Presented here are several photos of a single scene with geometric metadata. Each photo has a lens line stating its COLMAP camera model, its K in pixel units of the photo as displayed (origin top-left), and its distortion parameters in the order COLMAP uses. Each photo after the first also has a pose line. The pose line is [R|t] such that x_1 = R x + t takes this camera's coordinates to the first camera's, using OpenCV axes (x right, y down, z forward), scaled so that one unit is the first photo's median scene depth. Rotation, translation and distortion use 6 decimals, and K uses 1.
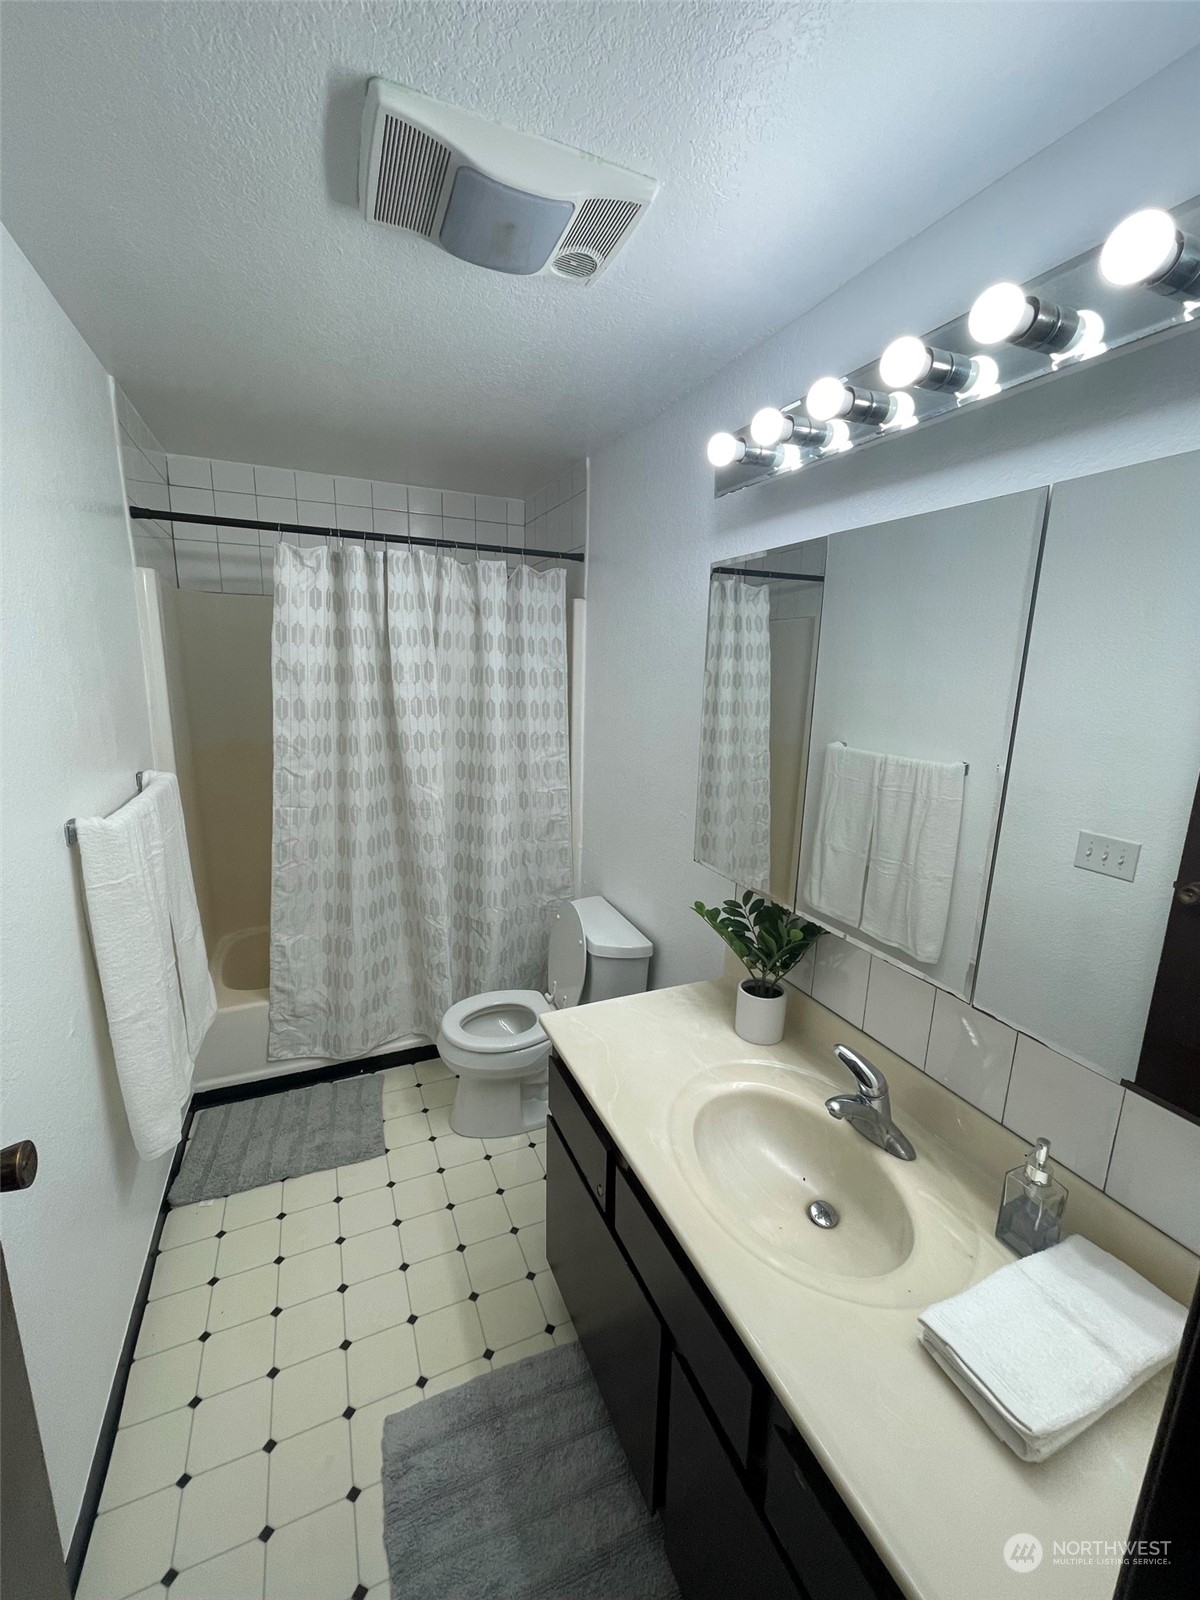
lens RADIAL K [[641.5, 0, 602.1], [0, 641.5, 798.1], [0, 0, 1]] dist [-0.009953, 0.001208]
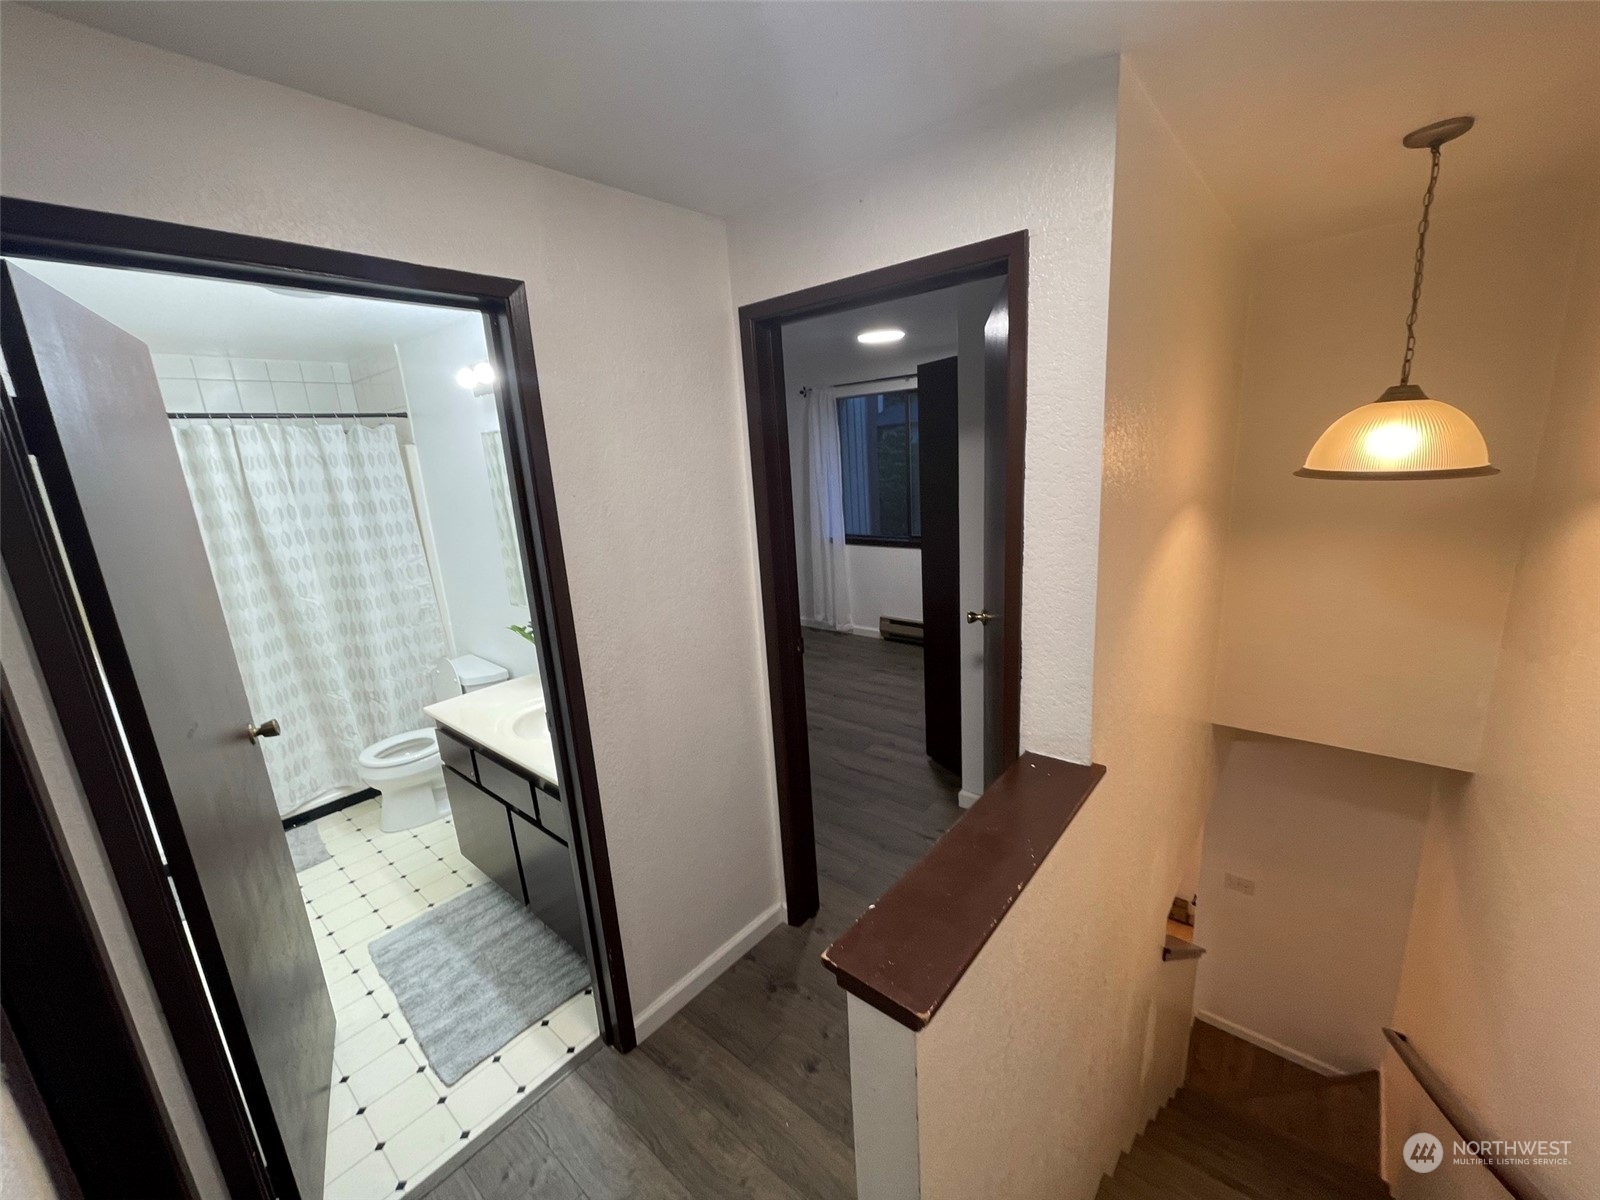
lens RADIAL K [[641.5, 0, 798.4], [0, 641.5, 602.3], [0, 0, 1]] dist [-0.009953, 0.001208]
pose [[0.897594, -0.183244, 0.400932, 0.106171], [0.174066, 0.982932, 0.059549, 0.087937], [-0.405001, 0.016338, 0.914170, -0.611181]]
